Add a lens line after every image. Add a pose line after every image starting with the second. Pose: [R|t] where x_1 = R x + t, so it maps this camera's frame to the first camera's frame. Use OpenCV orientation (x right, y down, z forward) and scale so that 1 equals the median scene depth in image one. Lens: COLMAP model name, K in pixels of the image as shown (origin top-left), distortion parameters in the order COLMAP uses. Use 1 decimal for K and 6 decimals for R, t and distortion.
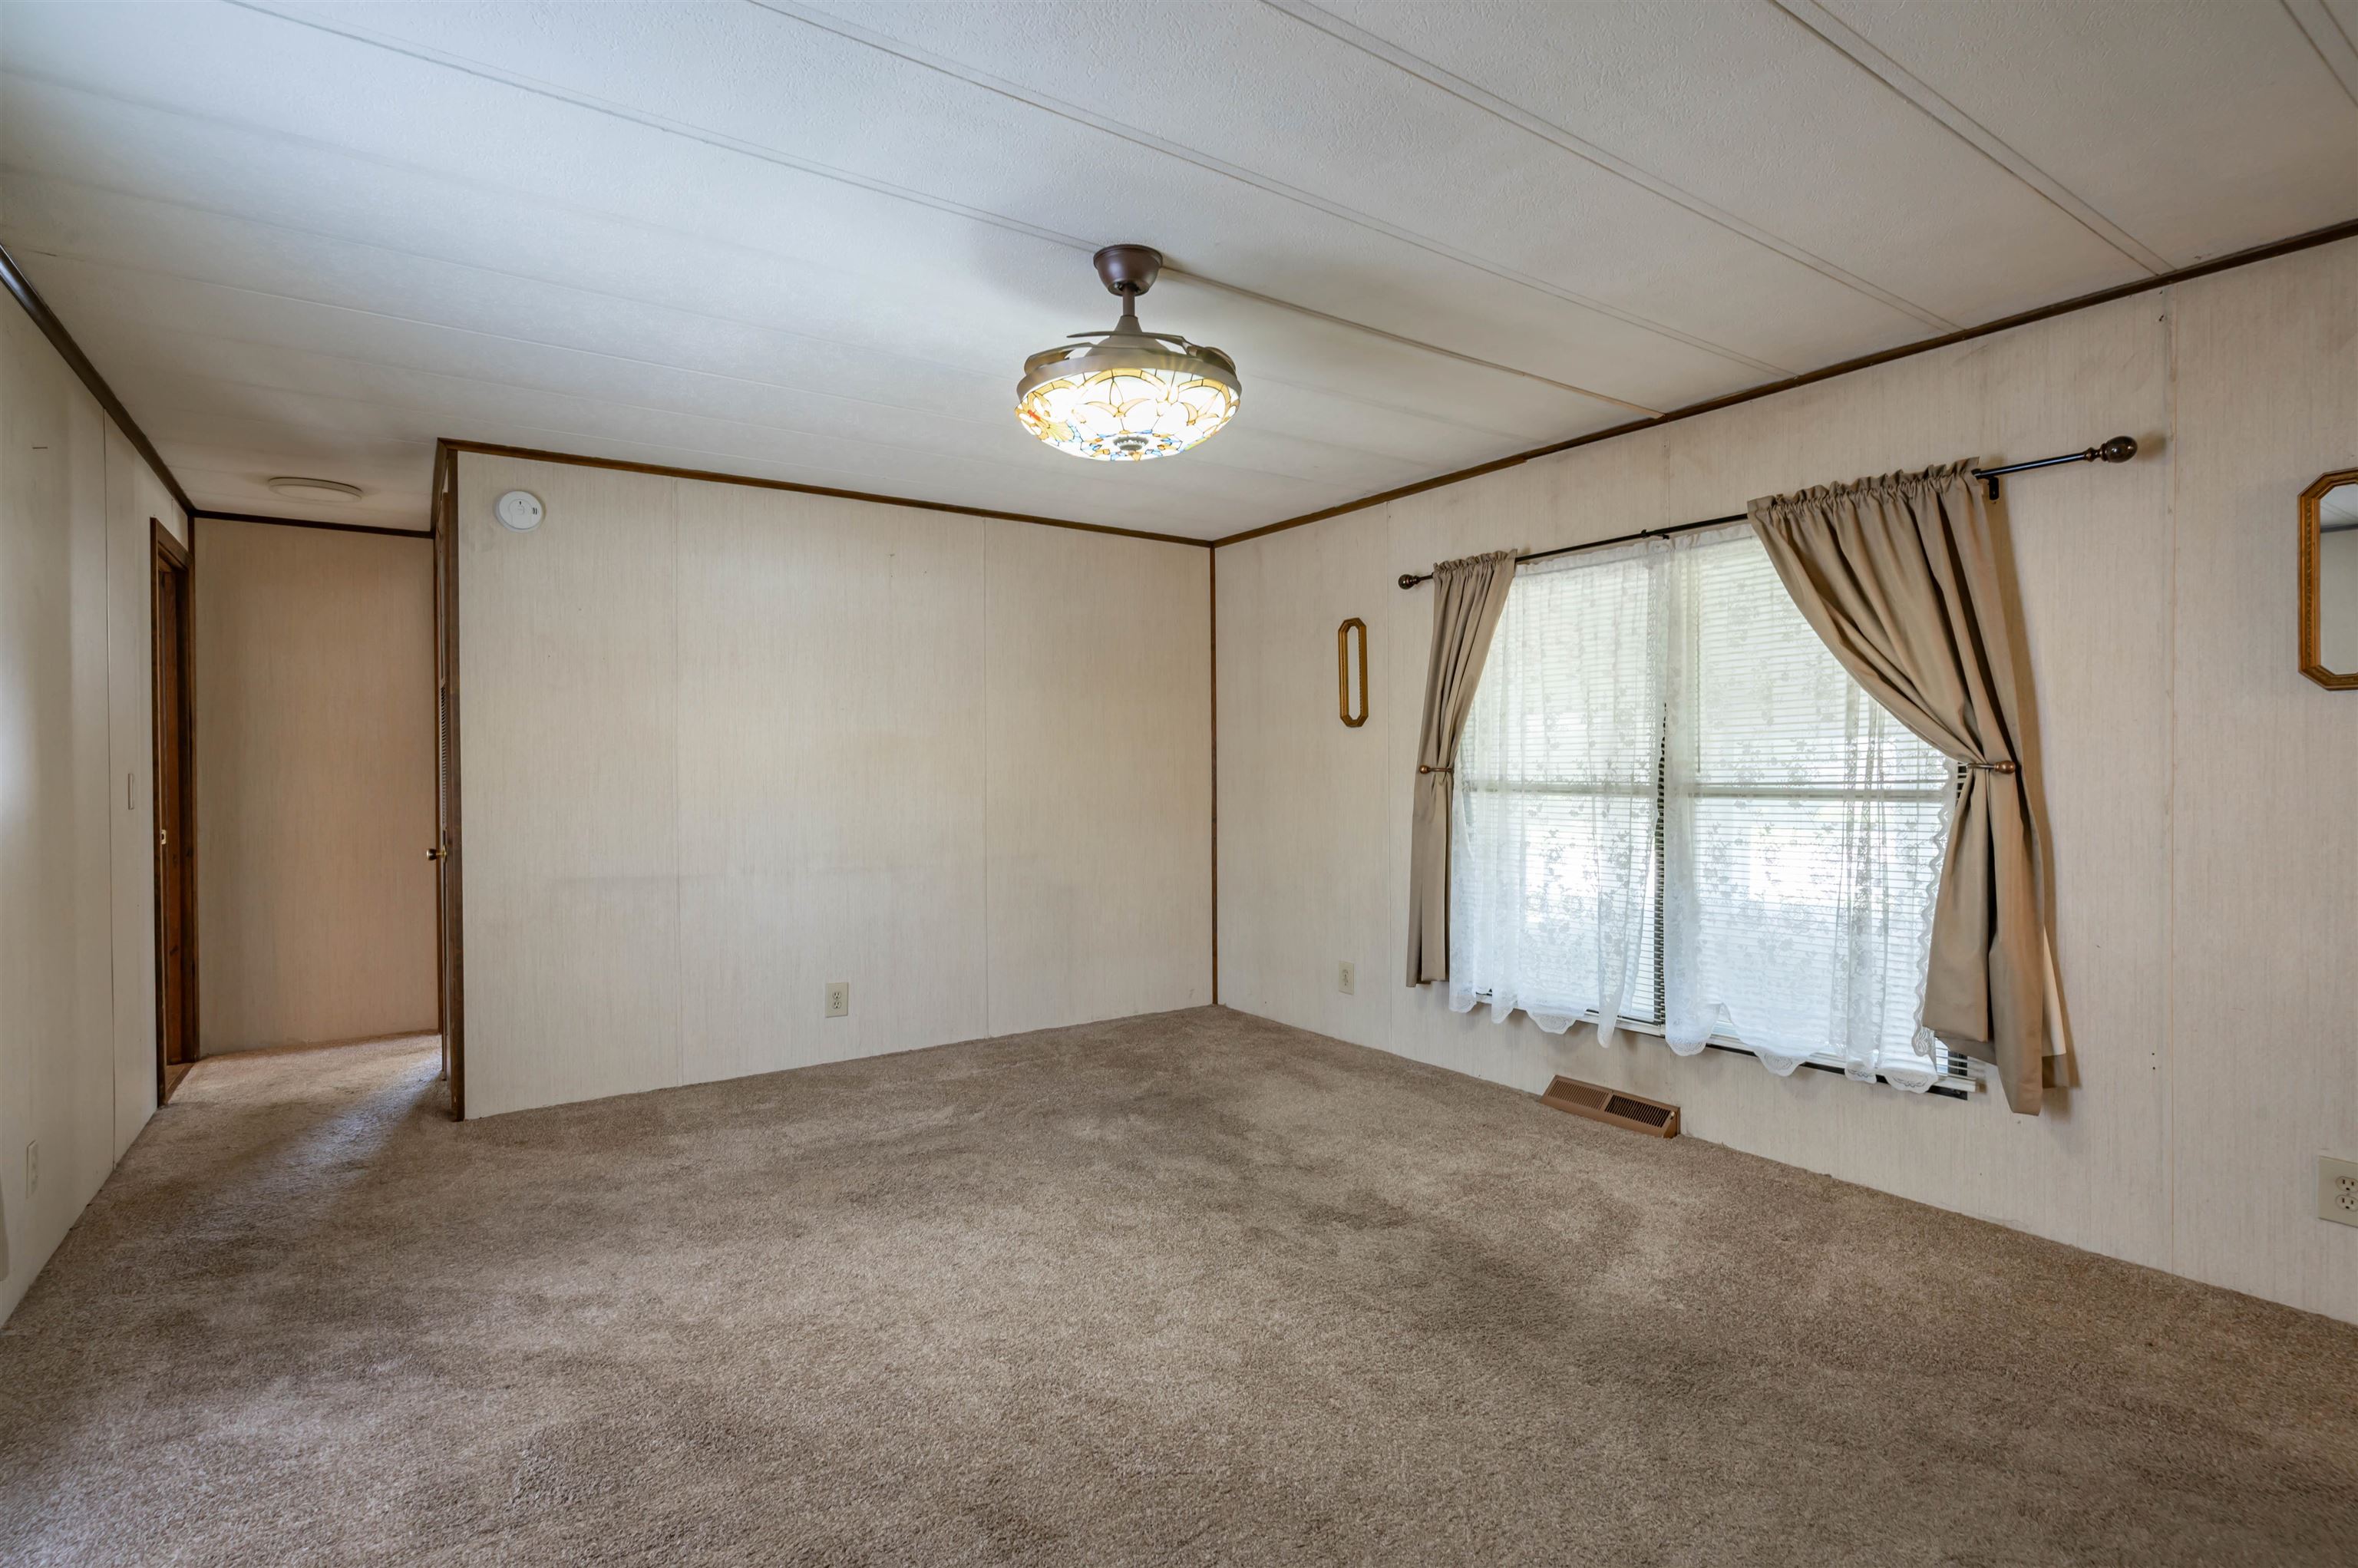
lens RADIAL K [[1119.4, 0, 1179.0], [0, 1119.4, 784.0], [0, 0, 1]] dist [-0.001580, 0.001480]
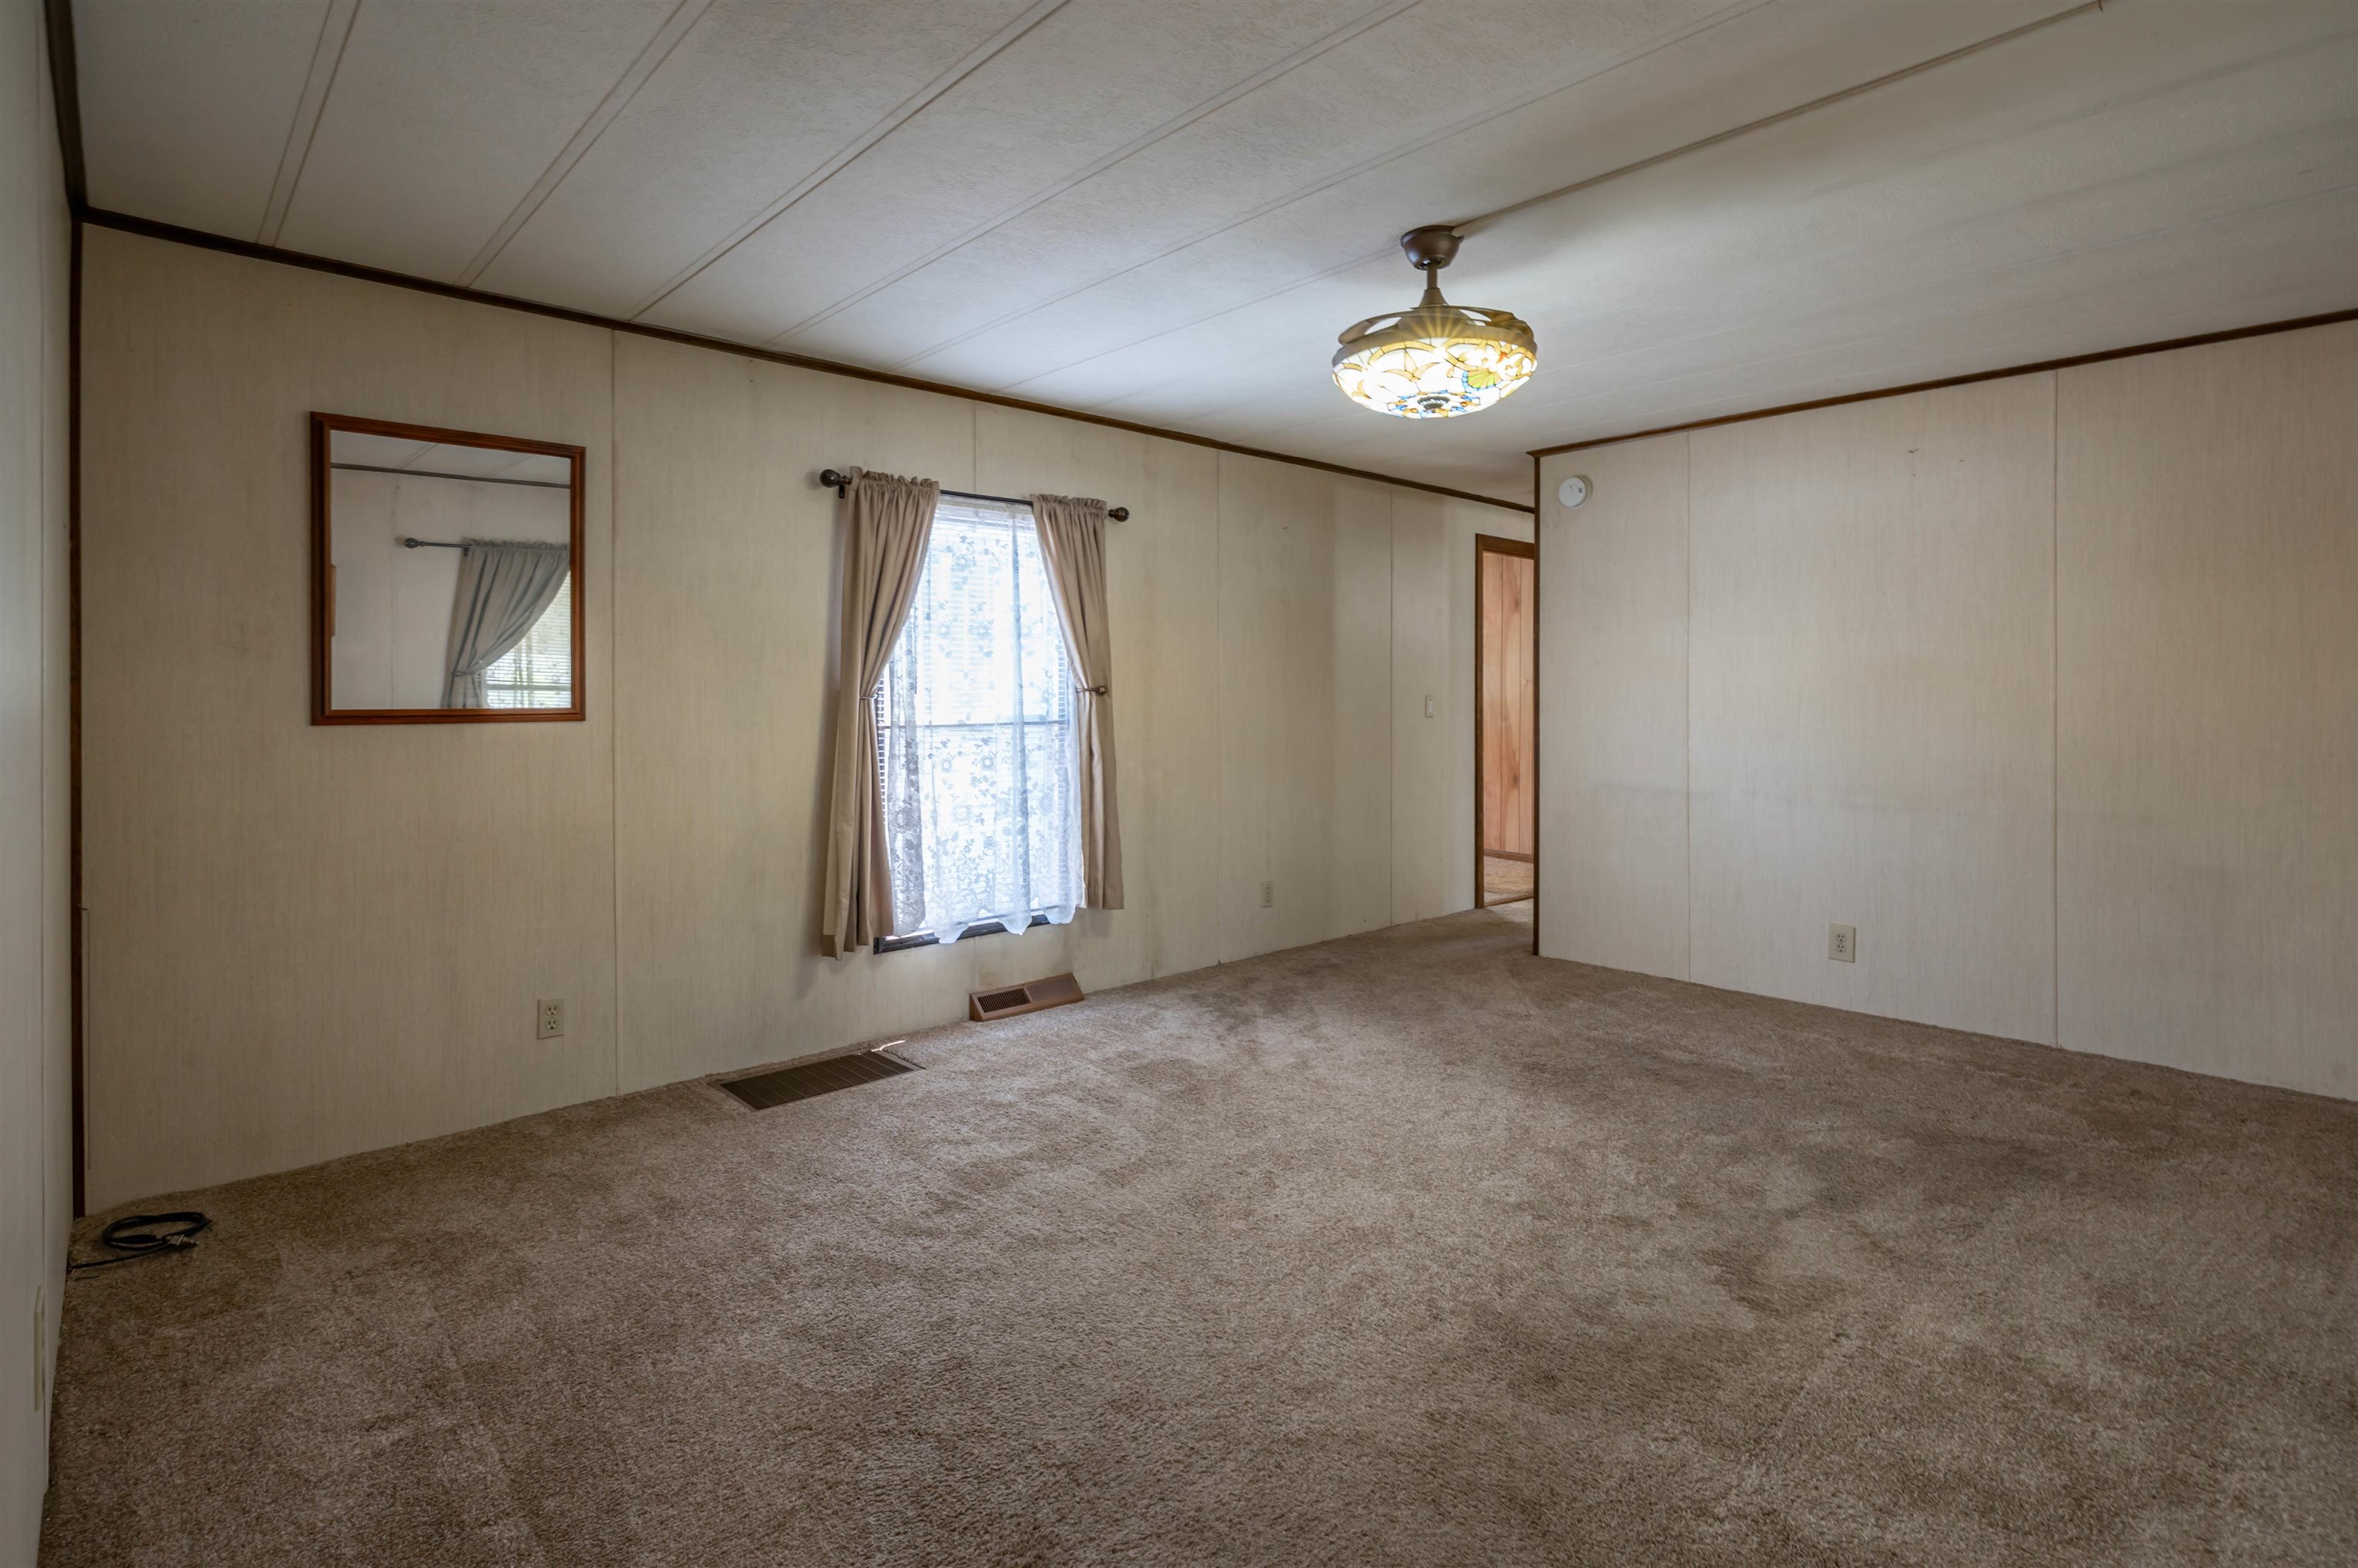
lens RADIAL K [[1146.4, 0, 1192.6], [0, 1146.4, 738.1], [0, 0, 1]] dist [-0.002813, 0.002307]
pose [[0.160545, 0.043180, -0.986084, 0.713534], [-0.014436, 0.999039, 0.041397, -0.013235], [0.986923, 0.007589, 0.161014, 0.403630]]
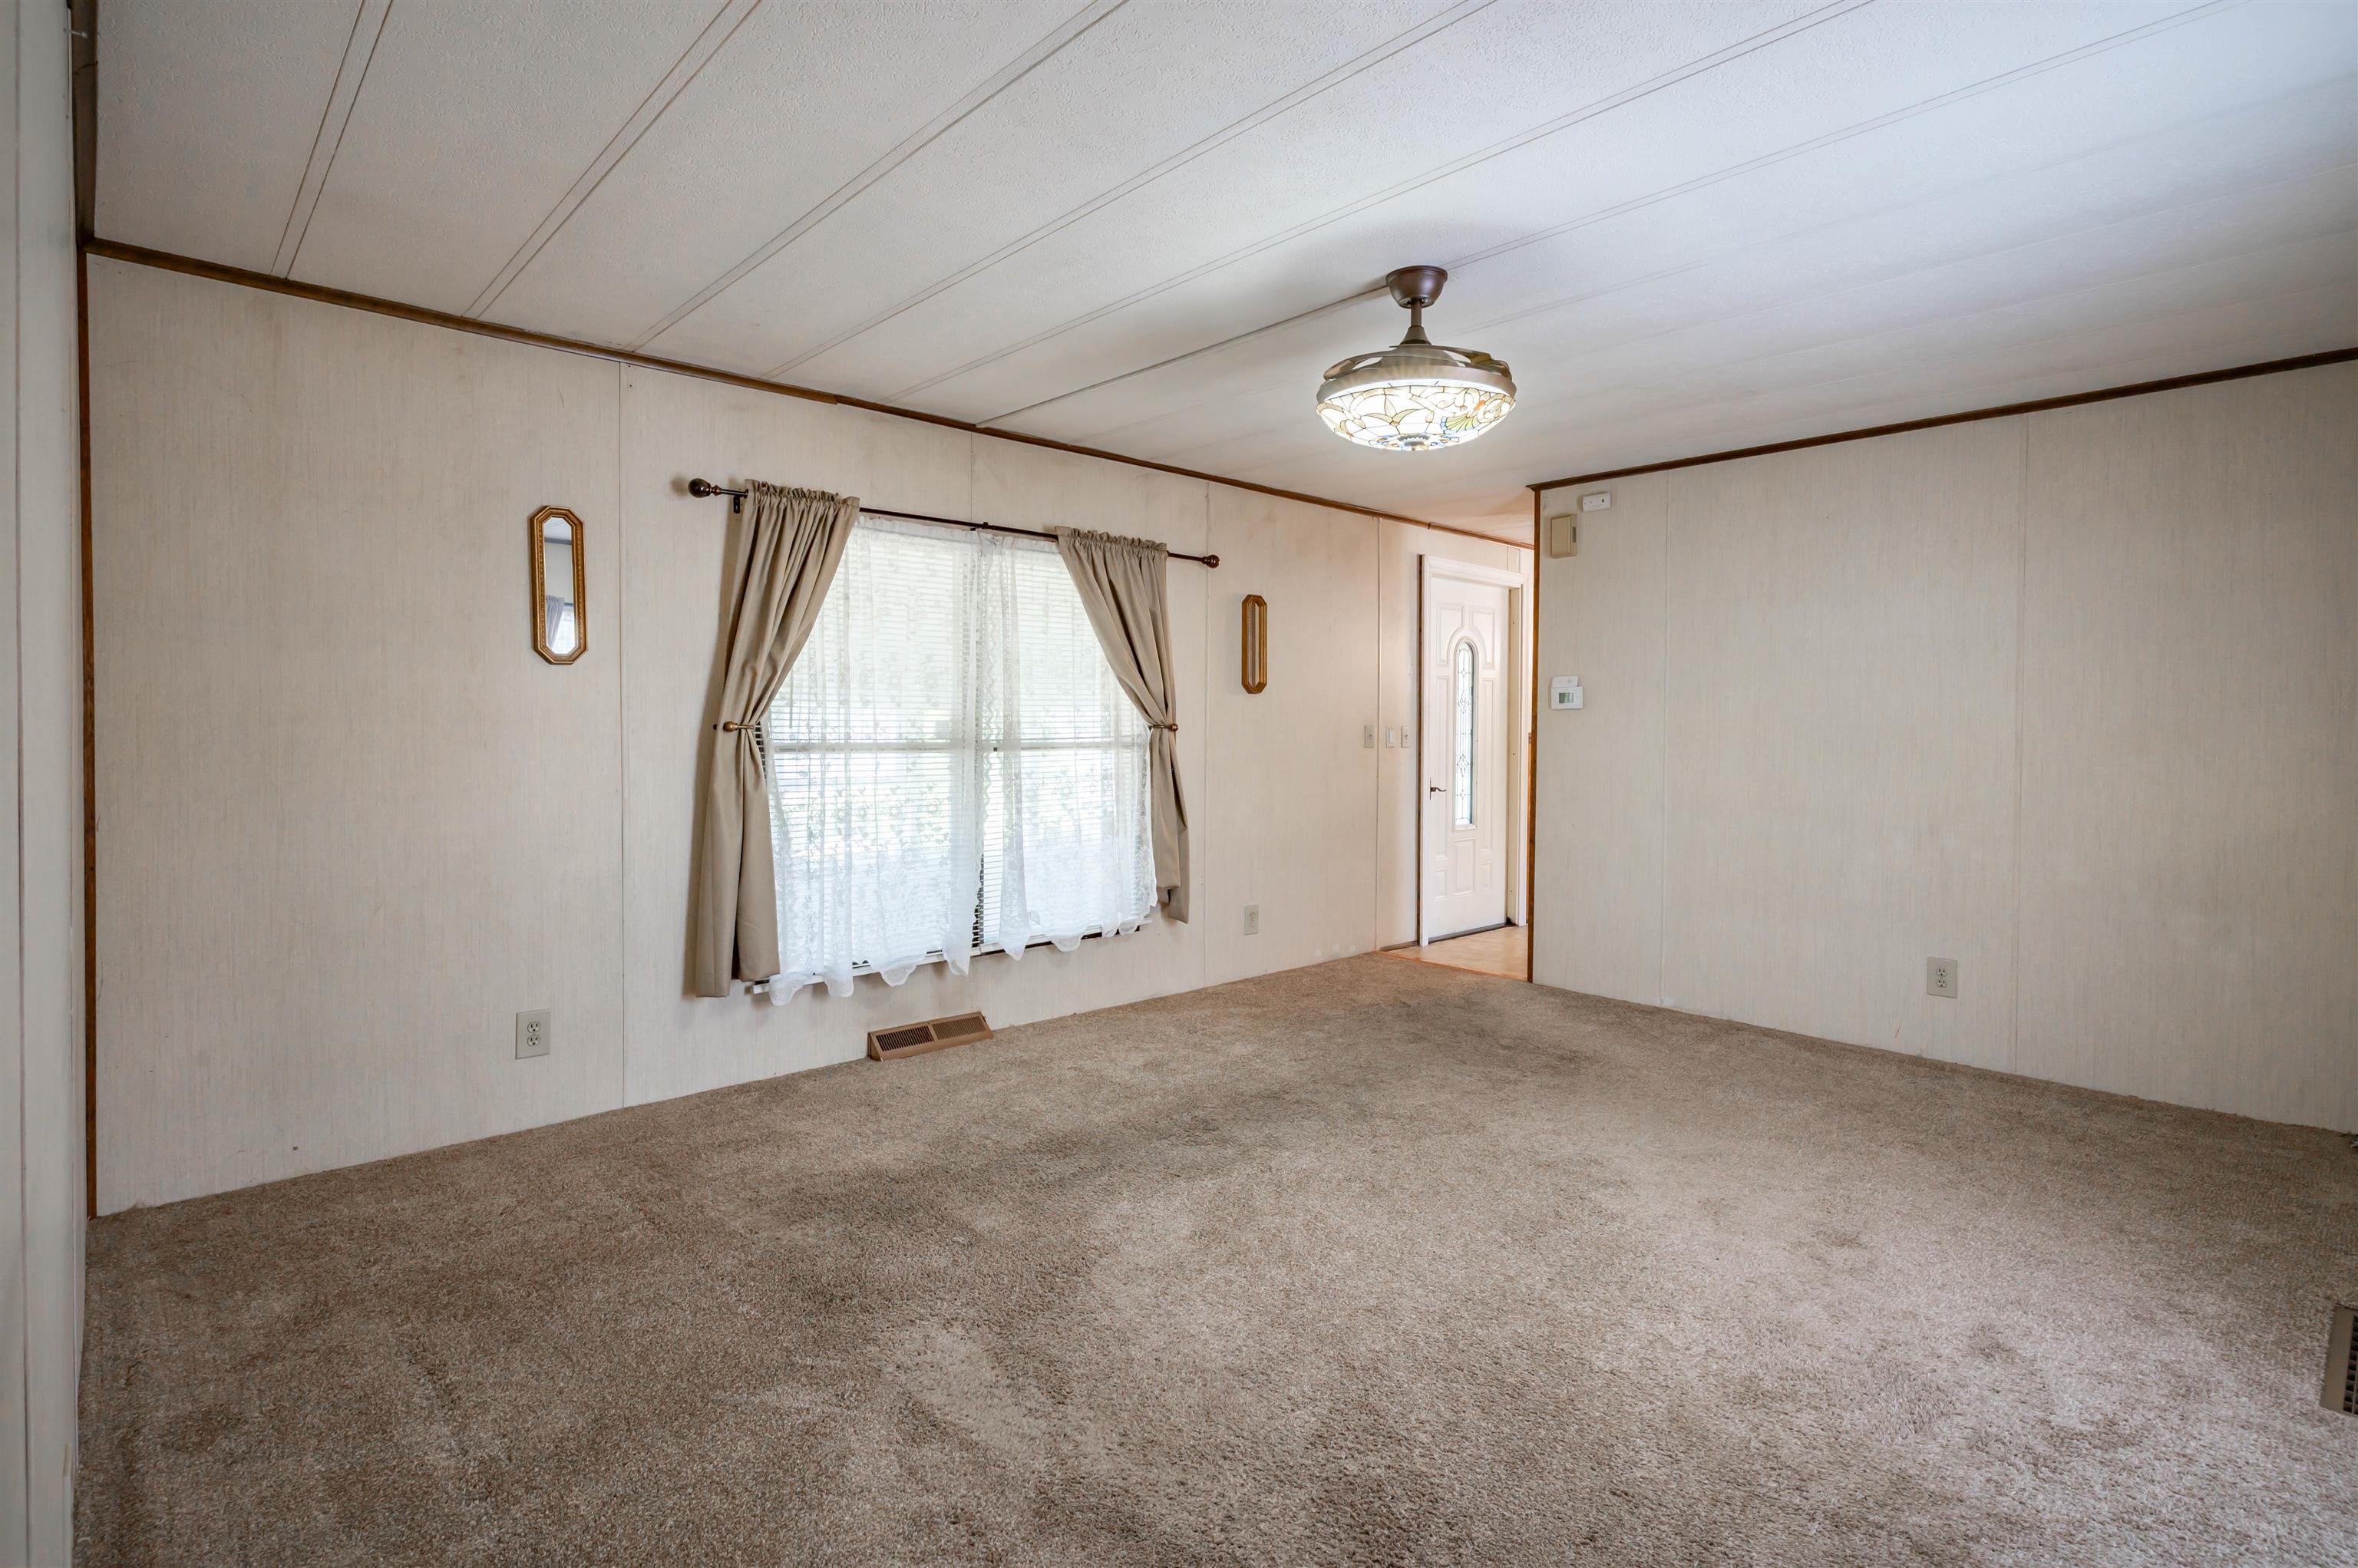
lens RADIAL K [[1146.4, 0, 1192.6], [0, 1146.4, 738.1], [0, 0, 1]] dist [-0.002813, 0.002307]
pose [[-0.131552, -0.006740, 0.991286, -0.797969], [0.009150, 0.999926, 0.008013, -0.009580], [-0.991267, 0.010125, -0.131480, 0.942909]]
